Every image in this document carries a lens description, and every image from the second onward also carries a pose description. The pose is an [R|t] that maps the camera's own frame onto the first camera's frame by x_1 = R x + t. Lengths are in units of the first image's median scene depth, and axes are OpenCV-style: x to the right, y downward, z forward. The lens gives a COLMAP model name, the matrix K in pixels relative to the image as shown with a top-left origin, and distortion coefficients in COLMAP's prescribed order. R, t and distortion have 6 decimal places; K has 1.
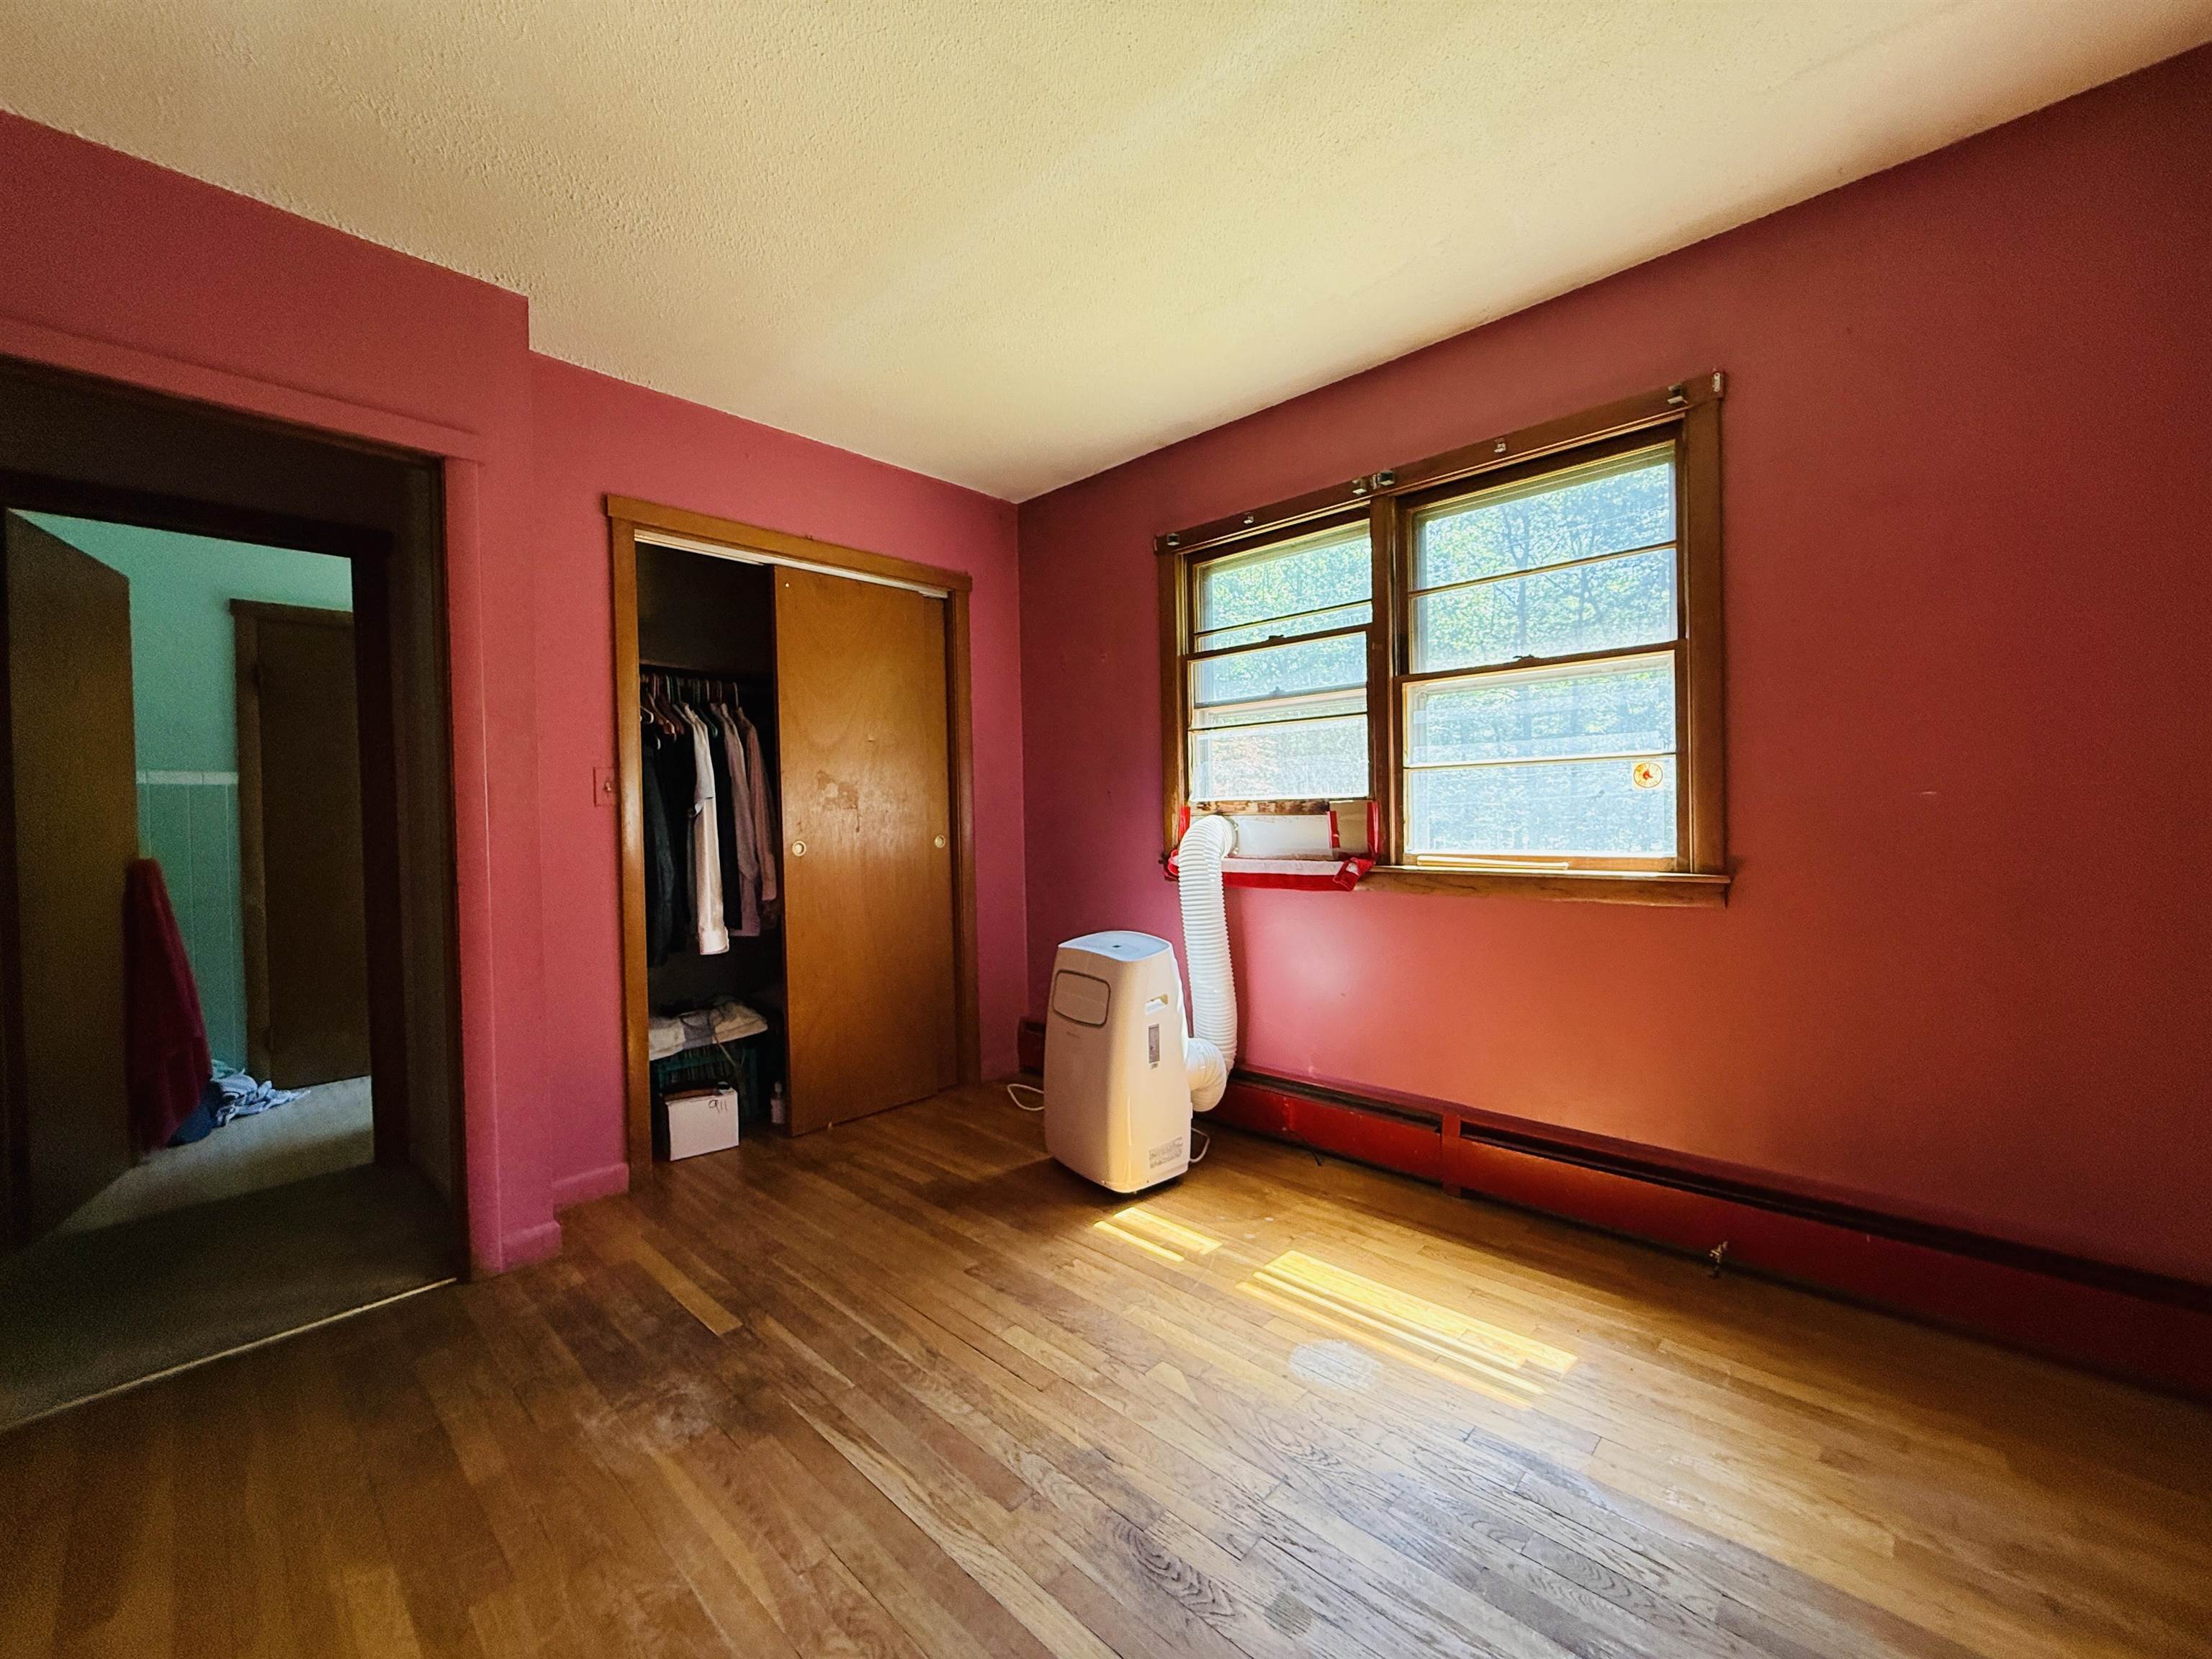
lens RADIAL K [[880.2, 0, 1122.1], [0, 880.2, 823.1], [0, 0, 1]] dist [-0.000601, -0.000208]
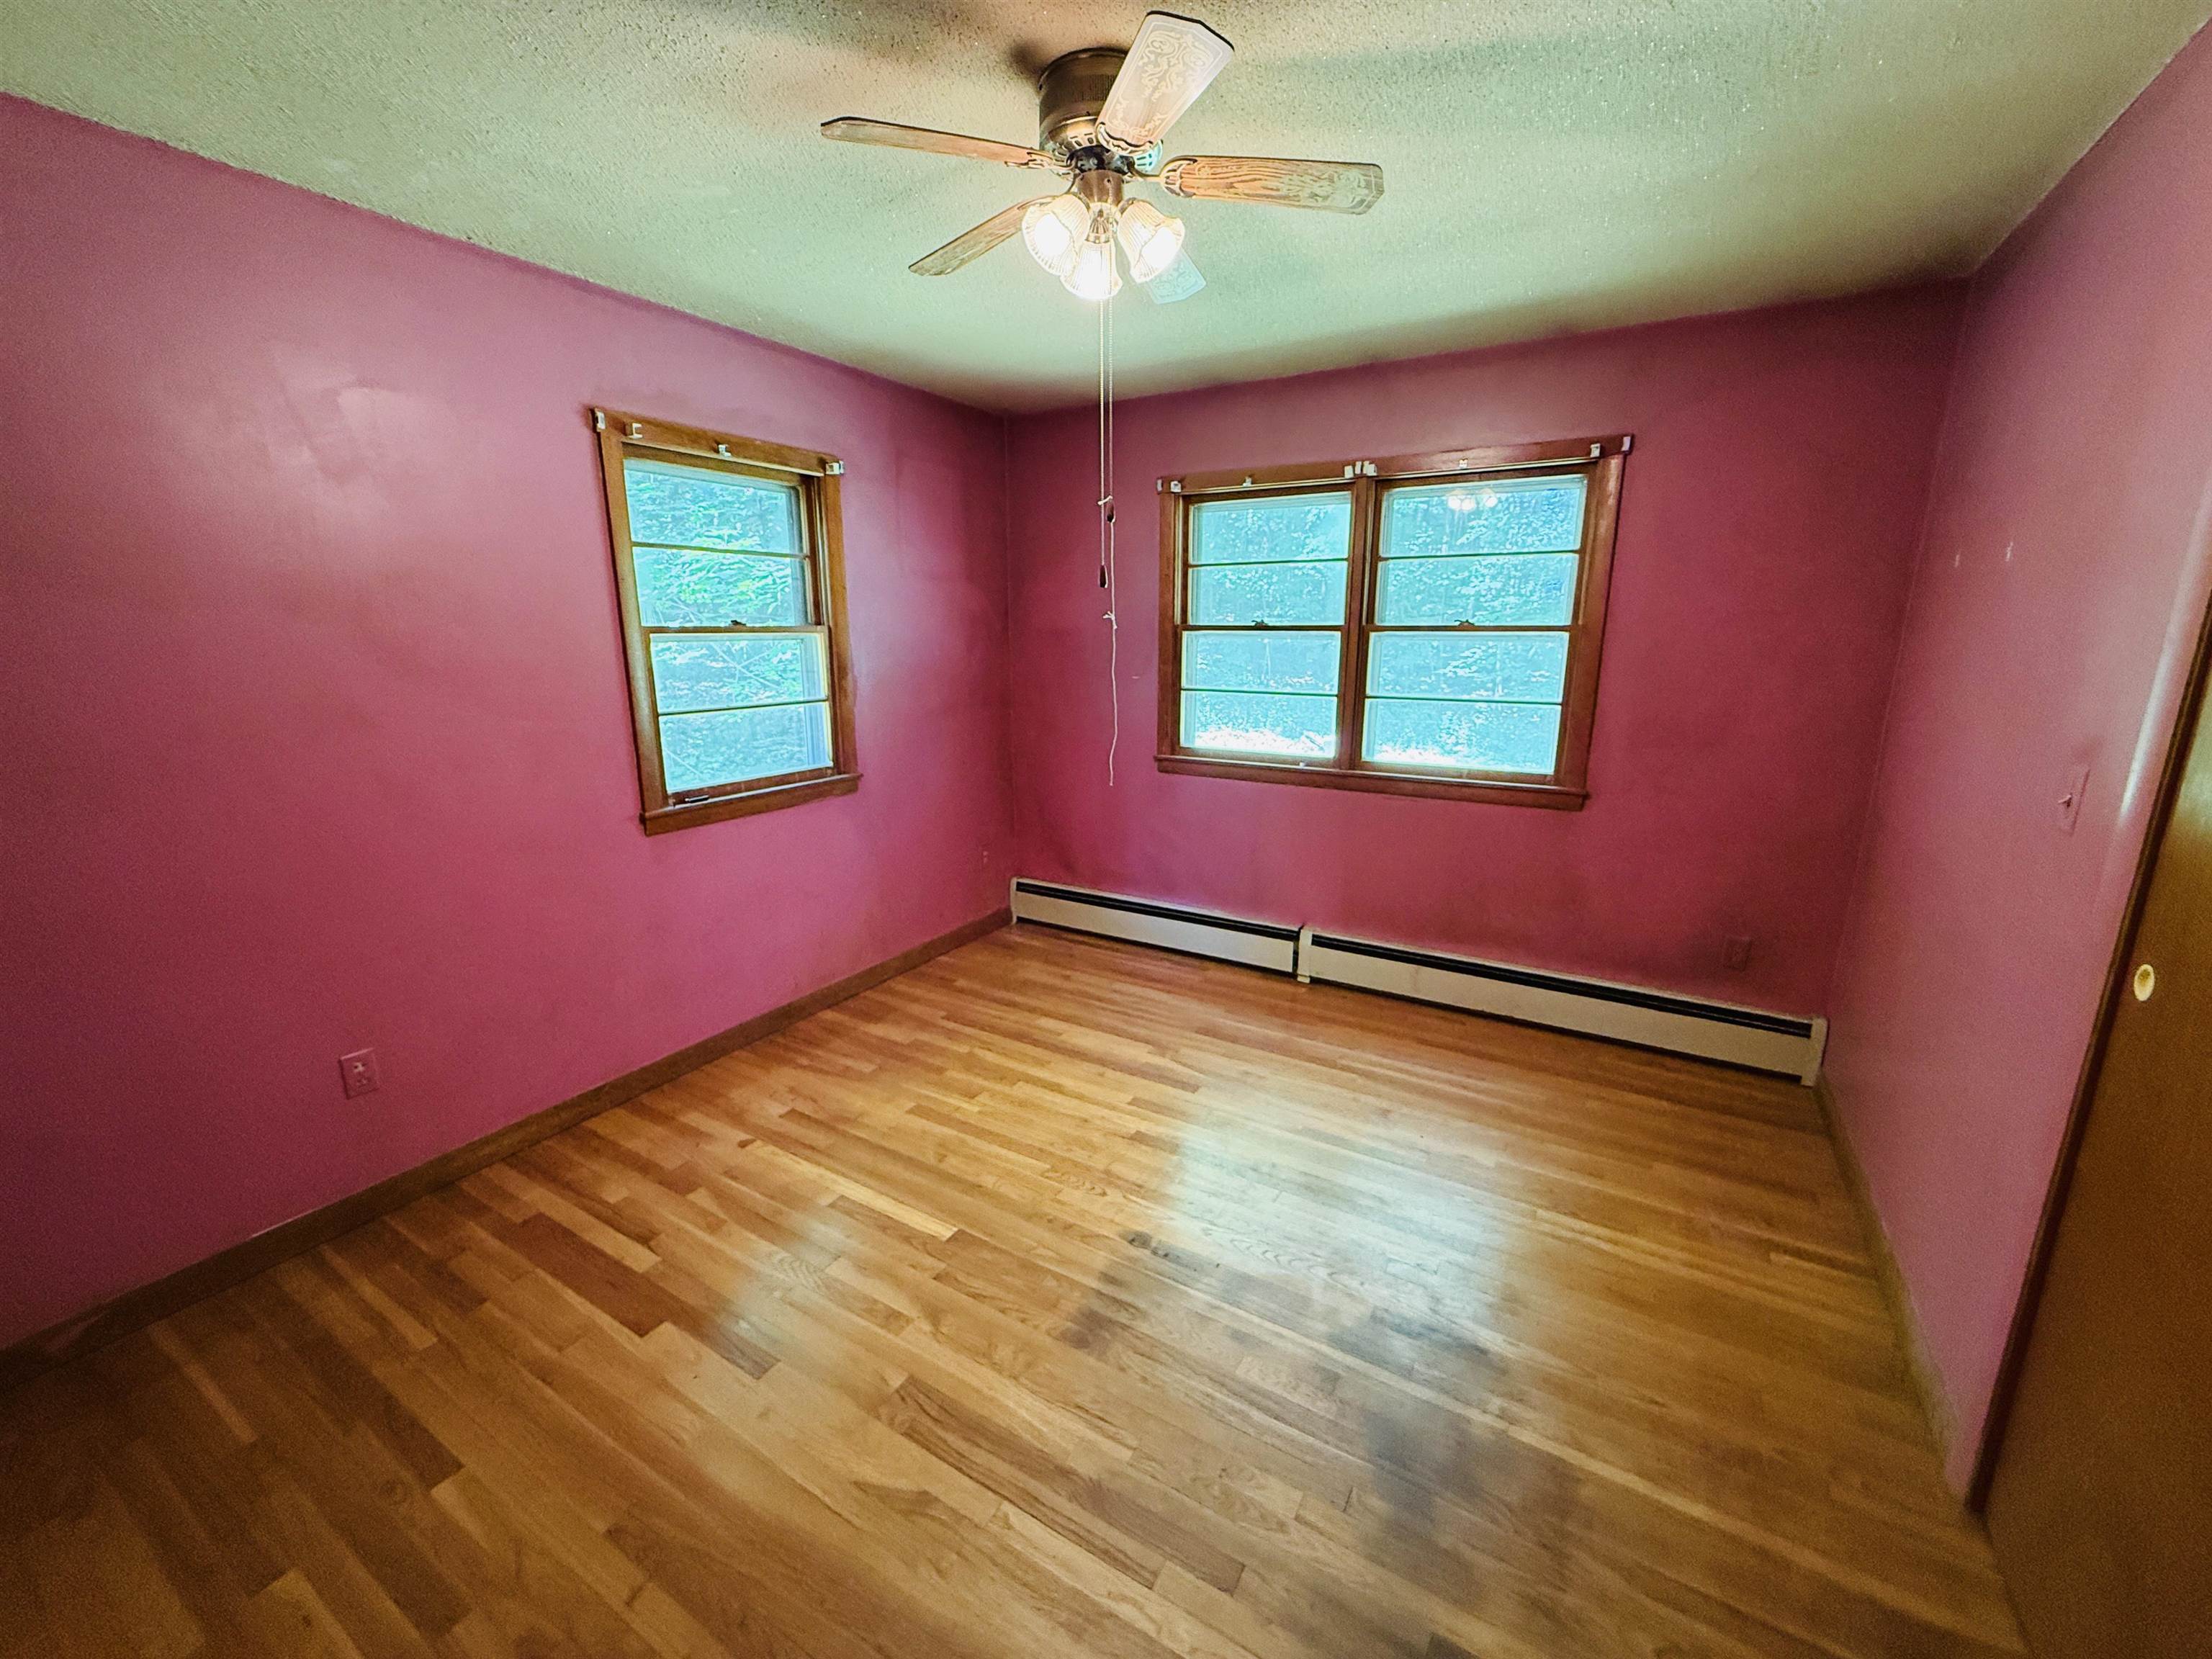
lens RADIAL K [[880.2, 0, 1102.8], [0, 880.2, 830.8], [0, 0, 1]] dist [-0.000601, -0.000208]
pose [[0.976380, -0.030545, 0.213891, -0.433236], [-0.015565, 0.977441, 0.210636, -0.169668], [-0.215500, -0.208990, 0.953878, -0.272911]]
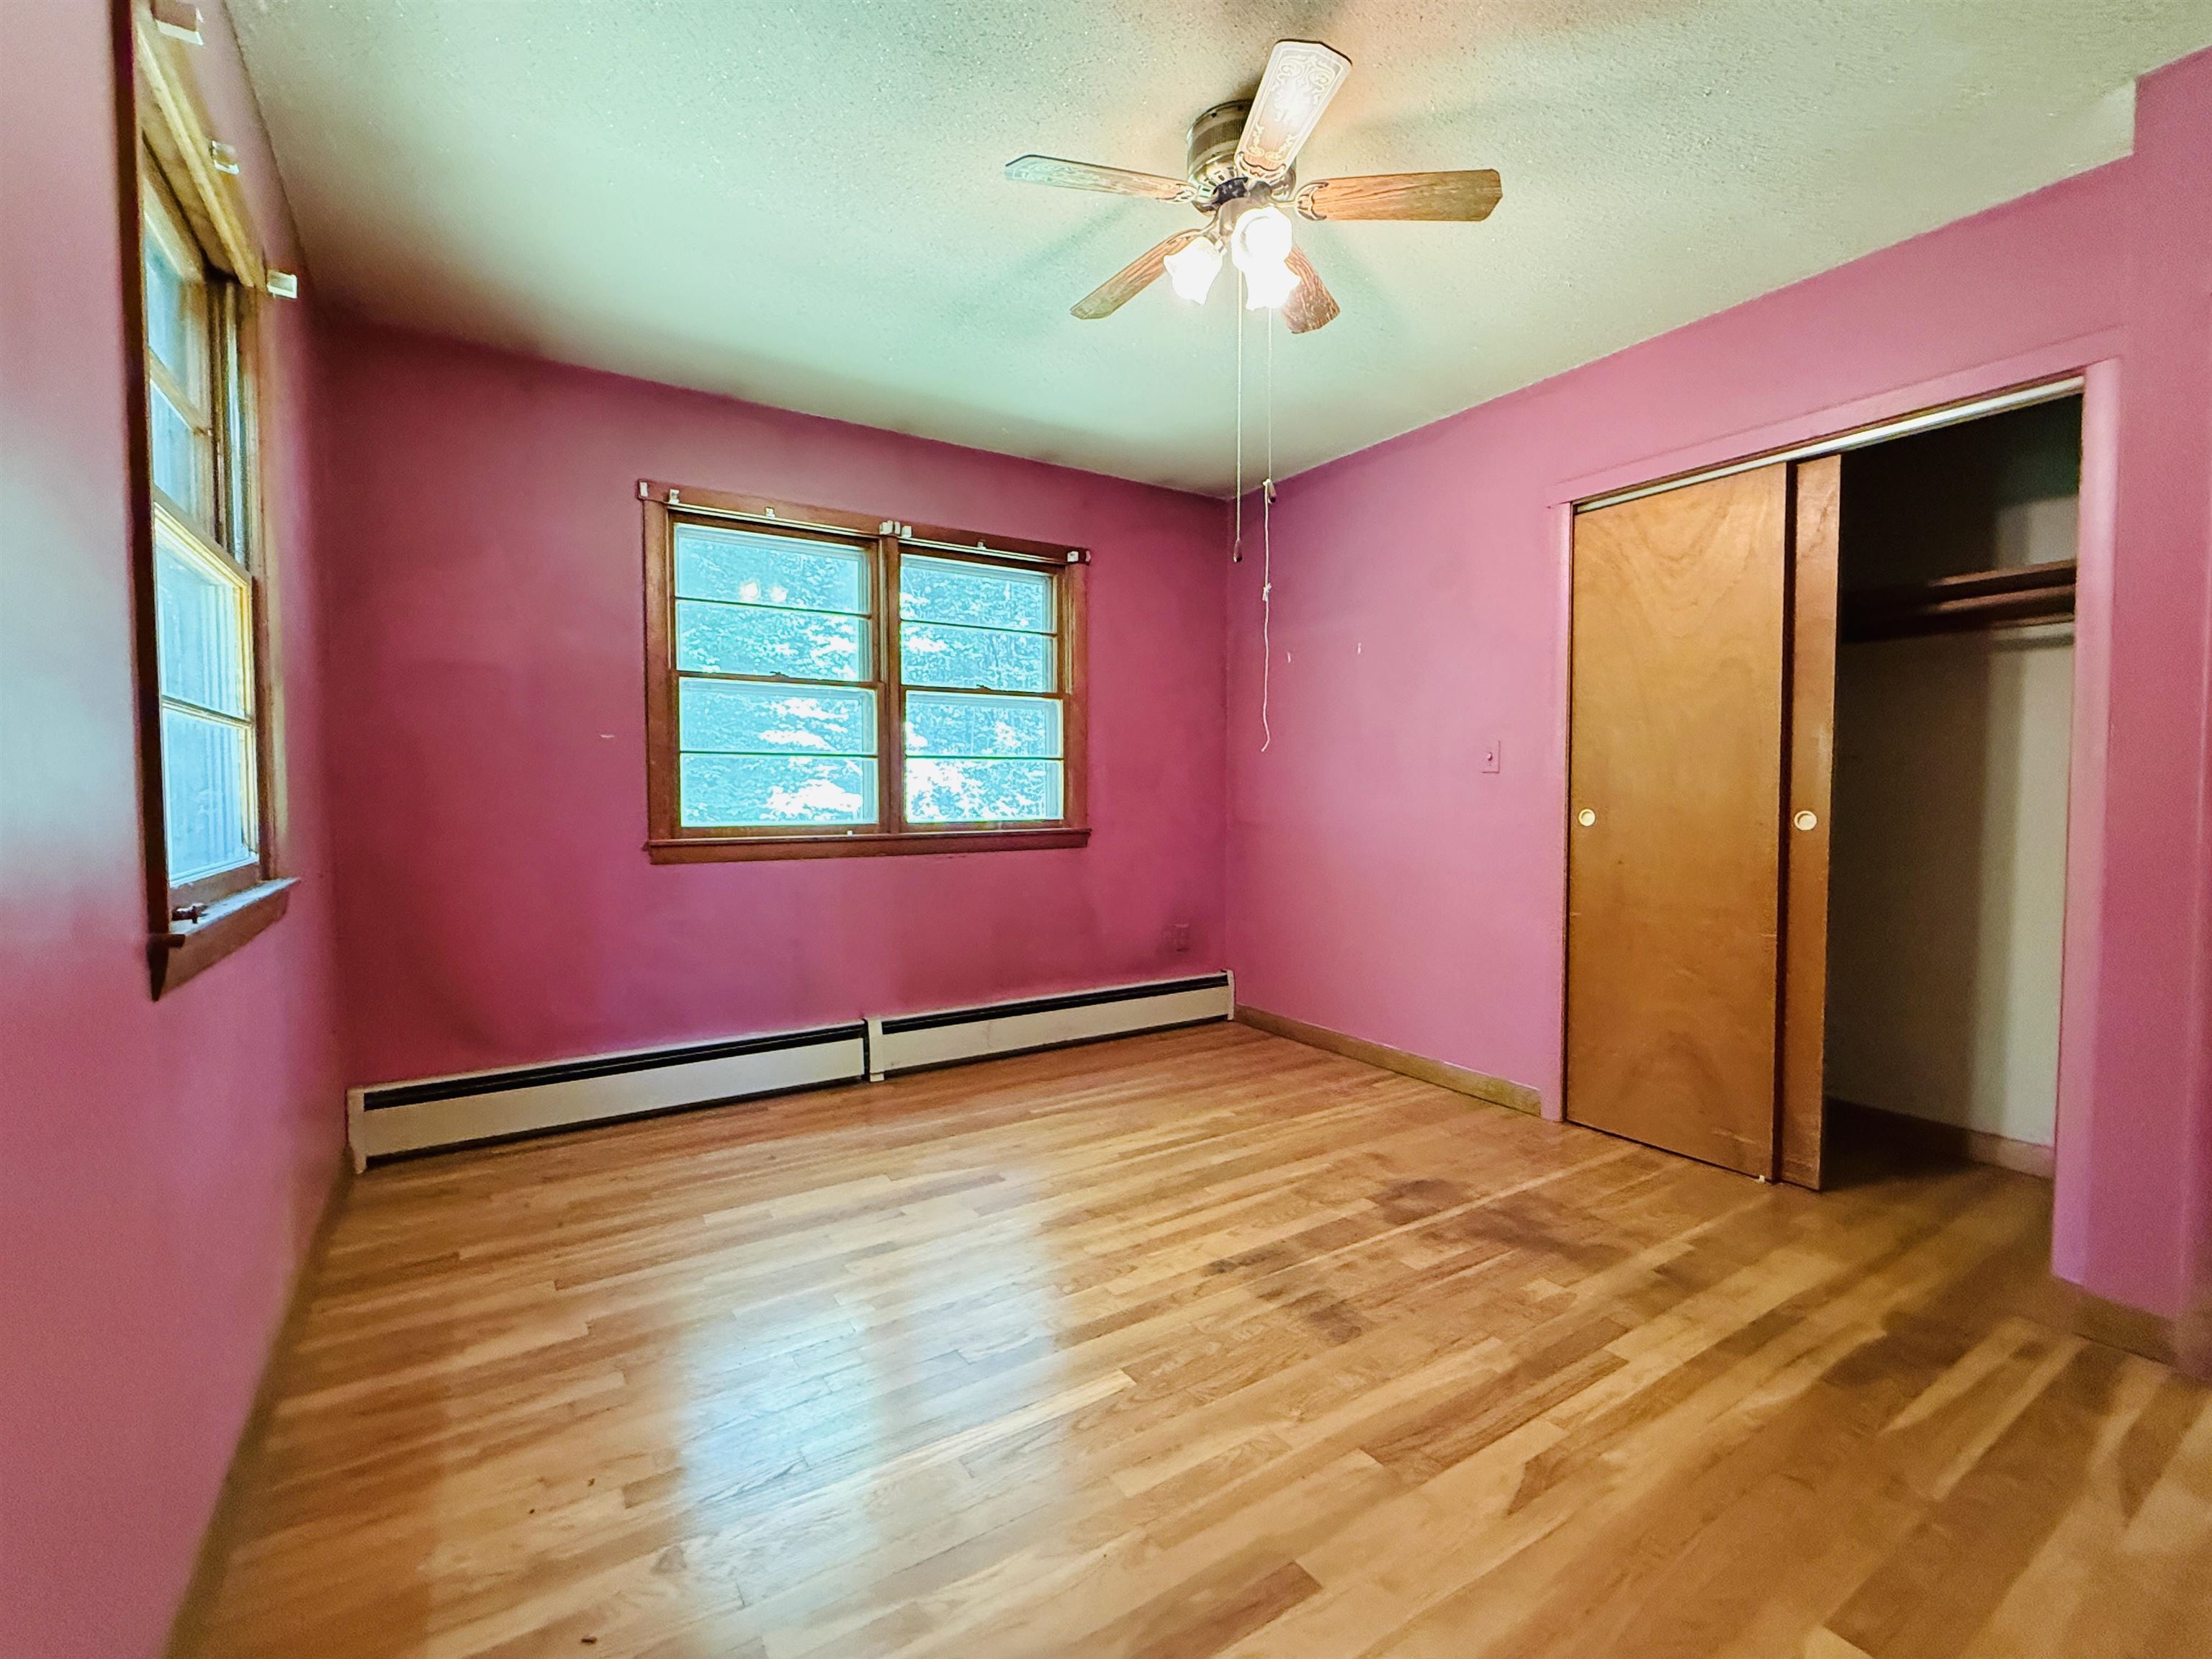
lens RADIAL K [[973.0, 0, 1107.7], [0, 973.0, 828.0], [0, 0, 1]] dist [-0.001310, 0.000766]
pose [[0.234518, -0.021961, 0.971864, -1.212025], [0.009569, 0.999749, 0.020282, 0.019655], [-0.972065, 0.004544, 0.234669, 0.466405]]
